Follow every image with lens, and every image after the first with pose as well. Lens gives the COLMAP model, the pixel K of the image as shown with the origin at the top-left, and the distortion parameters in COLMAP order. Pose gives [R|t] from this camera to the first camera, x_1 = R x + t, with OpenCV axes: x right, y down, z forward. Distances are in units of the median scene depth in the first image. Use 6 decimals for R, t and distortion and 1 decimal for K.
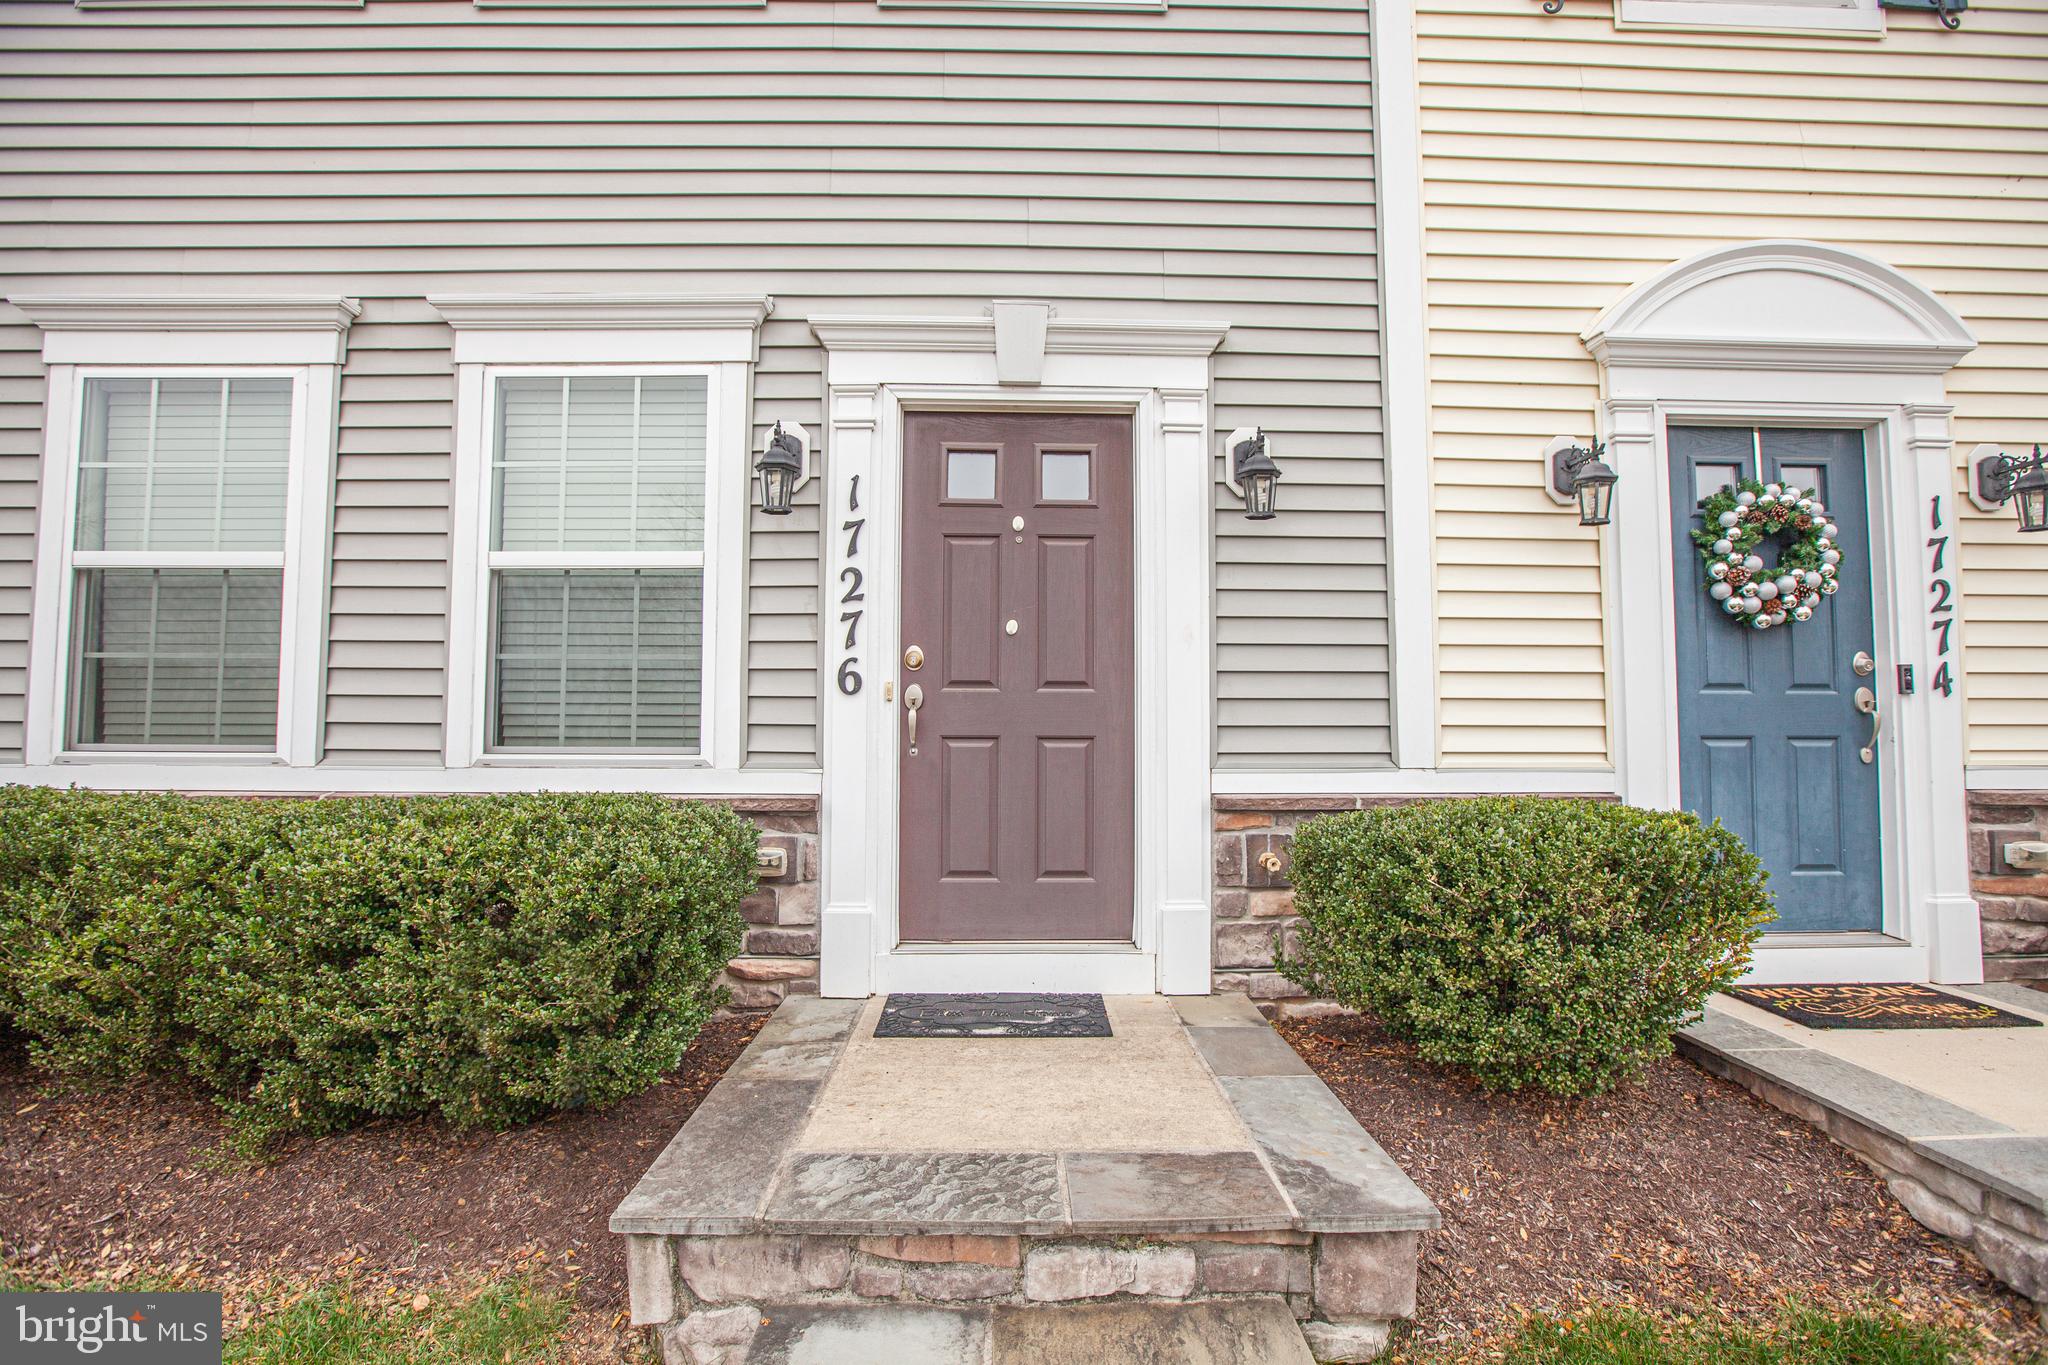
lens RADIAL K [[985.6, 0, 1024.0], [0, 985.6, 682.5], [0, 0, 1]] dist [-0.055019, 0.023561]
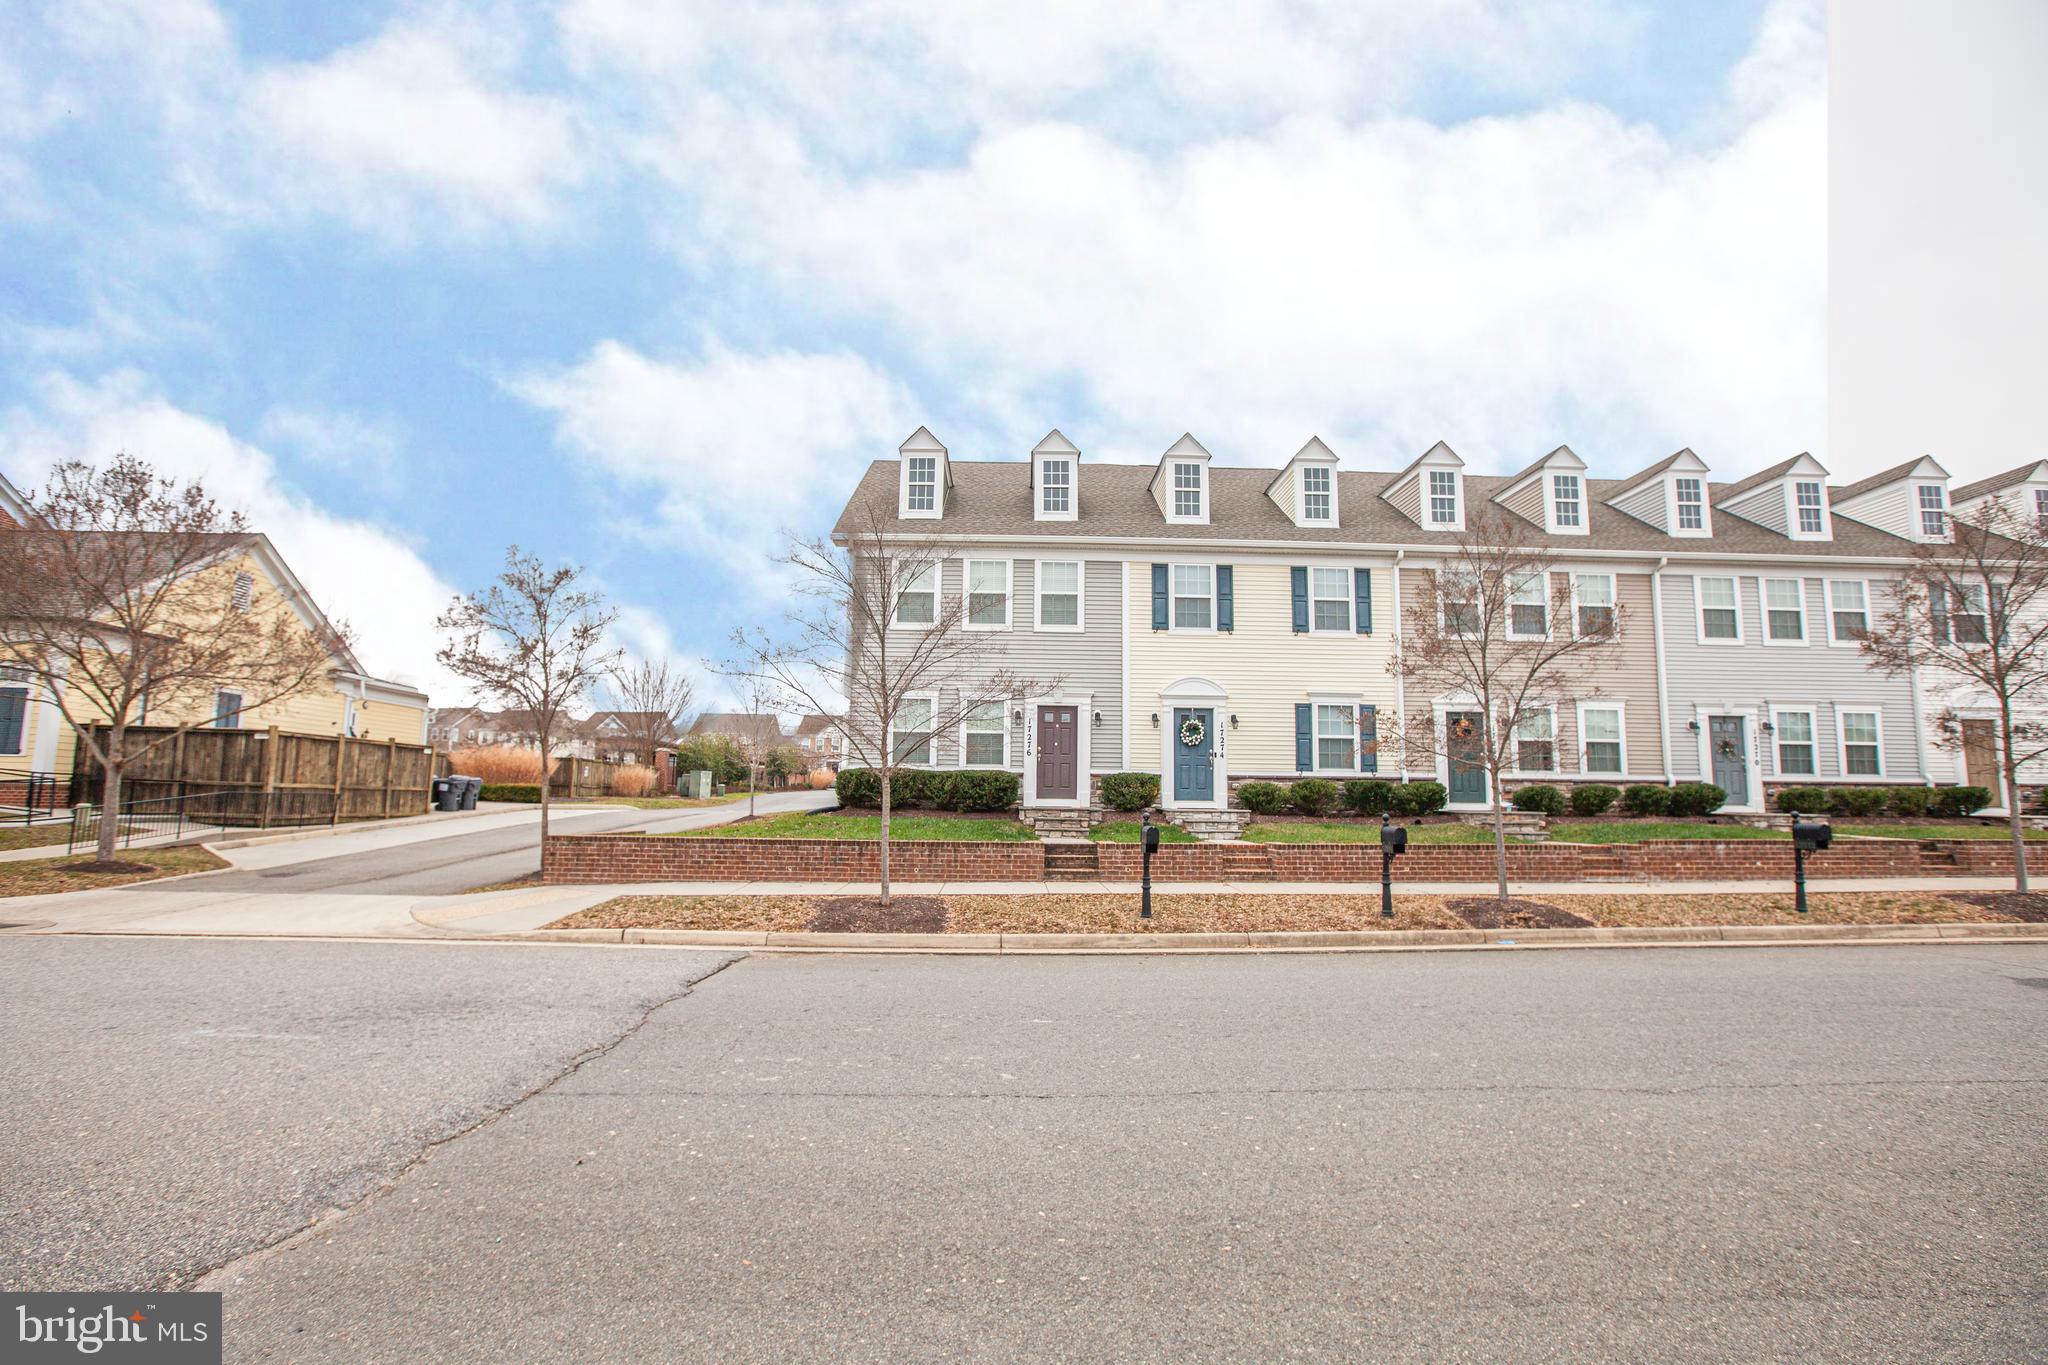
lens RADIAL K [[953.6, 0, 1014.7], [0, 953.6, 679.7], [0, 0, 1]] dist [-0.051748, 0.019632]
pose [[0.999838, 0.011741, -0.013670, -0.184949], [-0.012686, 0.997375, -0.071285, -0.031046], [0.012797, 0.071447, 0.997362, -4.634589]]
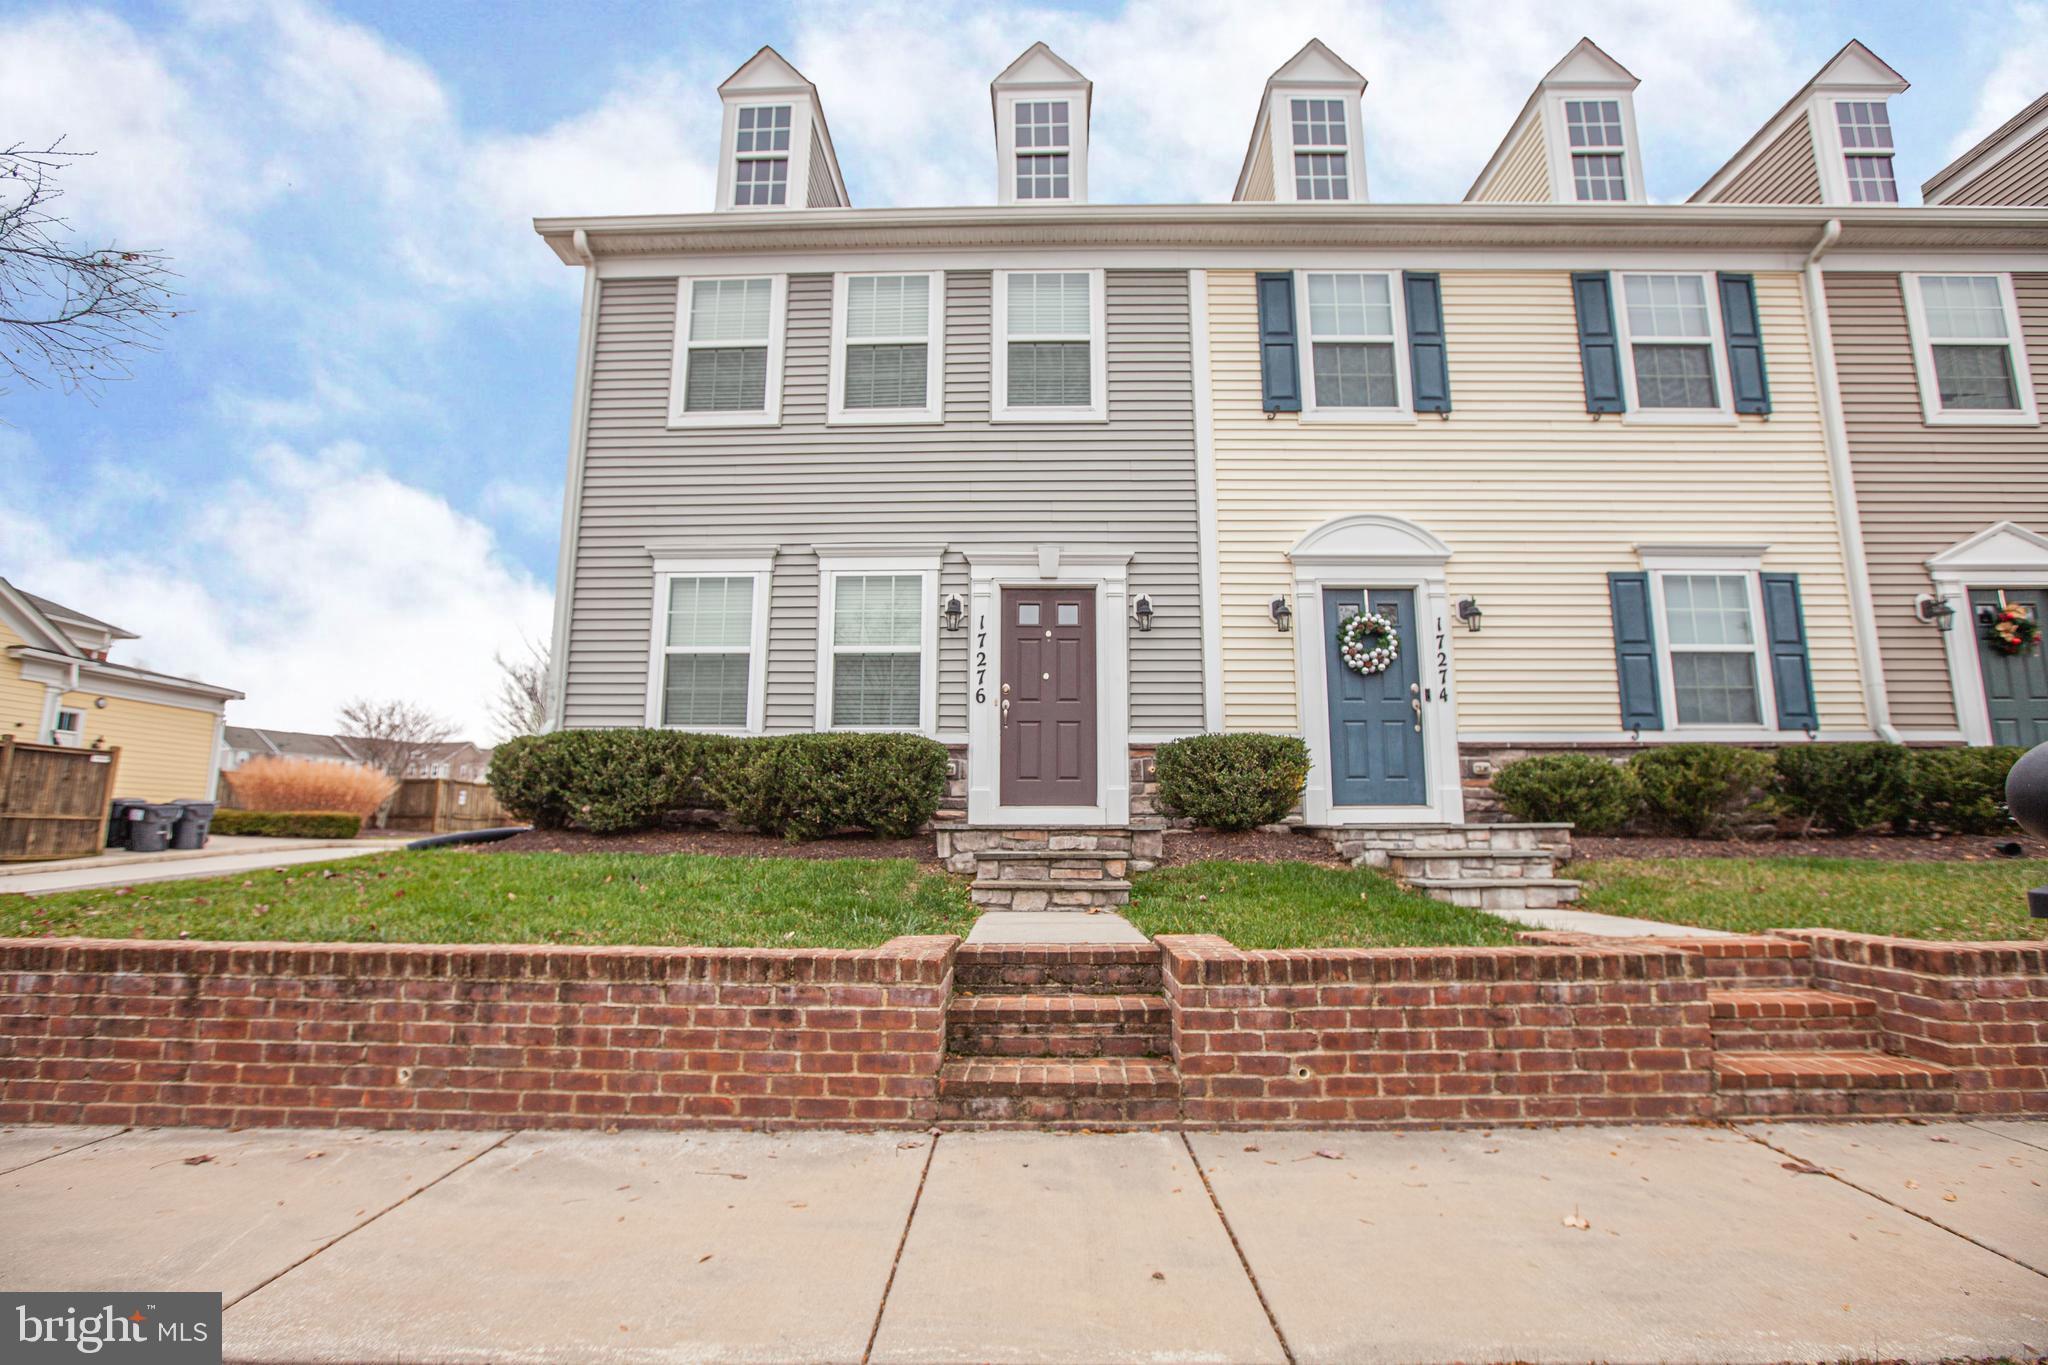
lens RADIAL K [[953.6, 0, 1014.7], [0, 953.6, 679.7], [0, 0, 1]] dist [-0.051748, 0.019632]
pose [[0.998742, -0.006904, -0.049674, 0.027492], [0.001511, 0.994172, -0.107795, 0.208303], [0.050129, 0.107584, 0.992931, -1.353561]]
